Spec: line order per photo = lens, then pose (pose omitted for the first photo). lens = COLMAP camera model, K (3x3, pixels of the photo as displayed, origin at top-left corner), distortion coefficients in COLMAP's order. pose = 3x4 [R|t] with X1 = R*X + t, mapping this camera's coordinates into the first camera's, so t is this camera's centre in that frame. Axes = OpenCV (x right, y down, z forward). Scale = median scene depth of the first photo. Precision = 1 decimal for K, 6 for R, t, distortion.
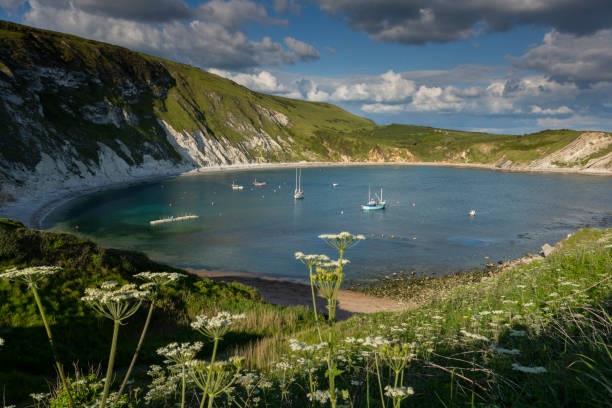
lens RADIAL K [[439.9, 0, 307.4], [0, 439.9, 203.7], [0, 0, 1]] dist [-0.003894, 0.005758]
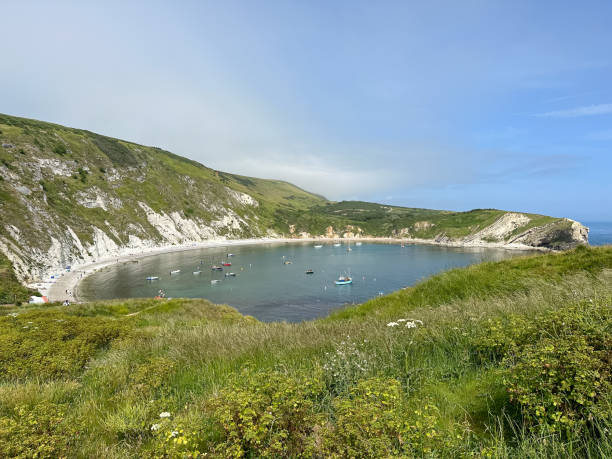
lens RADIAL K [[420.8, 0, 305.0], [0, 420.8, 227.3], [0, 0, 1]] dist [0.053232, -0.043446]
pose [[0.994464, -0.002604, 0.105048, -0.032946], [0.013945, 0.994121, -0.107375, -0.007617], [-0.104151, 0.108245, 0.988653, -0.077776]]
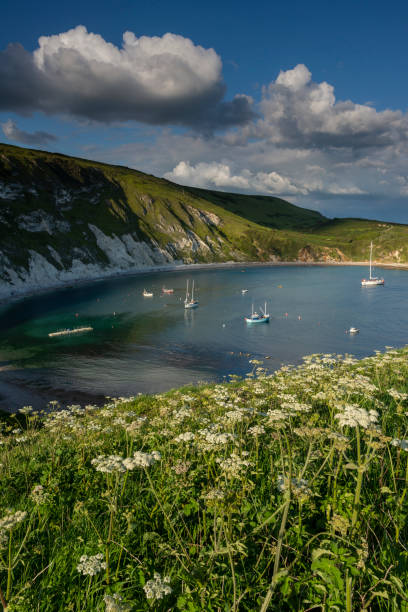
lens RADIAL K [[439.9, 0, 205.7], [0, 439.9, 304.8], [0, 0, 1]] dist [-0.003894, 0.005758]
pose [[0.993359, 0.012159, -0.114412, 0.056899], [-0.009611, 0.999694, 0.022790, -0.020702], [0.114654, -0.021539, 0.993172, -0.028786]]
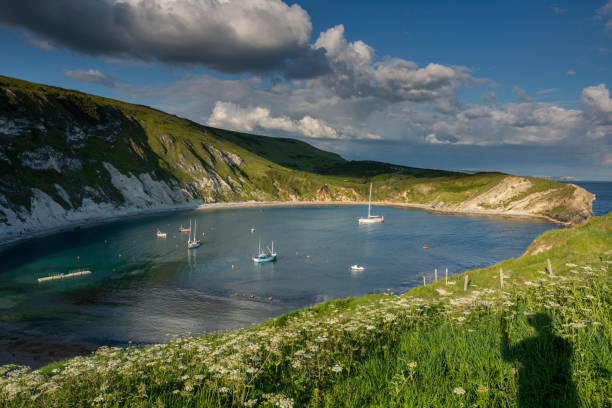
lens RADIAL K [[426.4, 0, 306.7], [0, 426.4, 207.1], [0, 0, 1]] dist [-0.007855, 0.008382]
pose [[0.998513, 0.003979, 0.054372, 0.074434], [-0.000706, 0.998192, -0.060094, -0.022950], [-0.054512, 0.059967, 0.996711, -0.023169]]
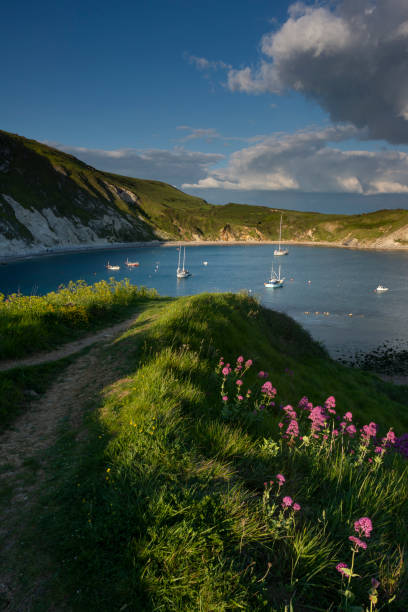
lens RADIAL K [[439.9, 0, 205.7], [0, 439.9, 302.3], [0, 0, 1]] dist [-0.003894, 0.005758]
pose [[0.987425, -0.027339, 0.155707, -0.062876], [0.020783, 0.998834, 0.043579, 0.000250], [-0.156717, -0.039795, 0.986842, 0.017211]]
